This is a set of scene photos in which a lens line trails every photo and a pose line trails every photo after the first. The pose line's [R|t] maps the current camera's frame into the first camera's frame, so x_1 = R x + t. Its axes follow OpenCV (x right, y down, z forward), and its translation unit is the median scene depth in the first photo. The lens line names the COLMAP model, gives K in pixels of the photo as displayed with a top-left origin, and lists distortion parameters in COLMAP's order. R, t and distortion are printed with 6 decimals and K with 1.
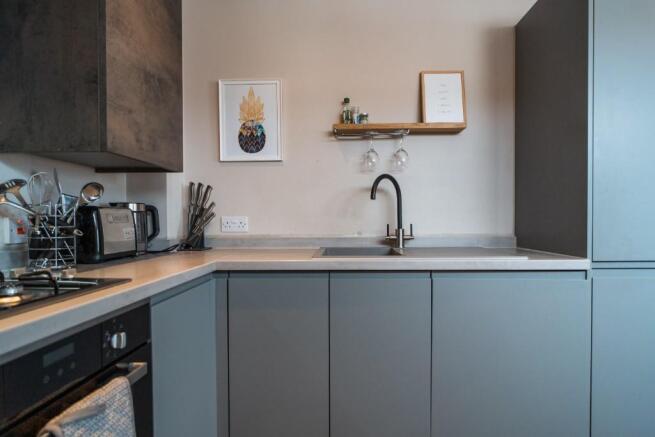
lens RADIAL K [[348.3, 0, 327.5], [0, 348.3, 218.5], [0, 0, 1]] dist [-0.001579, -0.000381]
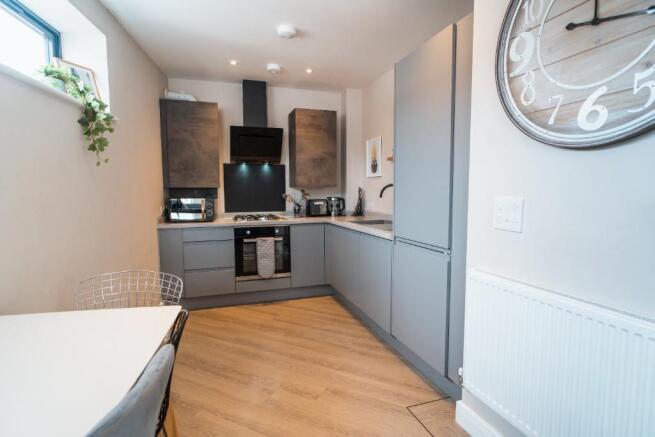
lens RADIAL K [[335.2, 0, 327.5], [0, 335.2, 218.5], [0, 0, 1]] dist [-0.003910, -0.001314]
pose [[0.375937, 0.083428, -0.922882, 1.808004], [0.001988, 0.995864, 0.090835, -0.109015], [0.926643, -0.035983, 0.374216, -0.060847]]
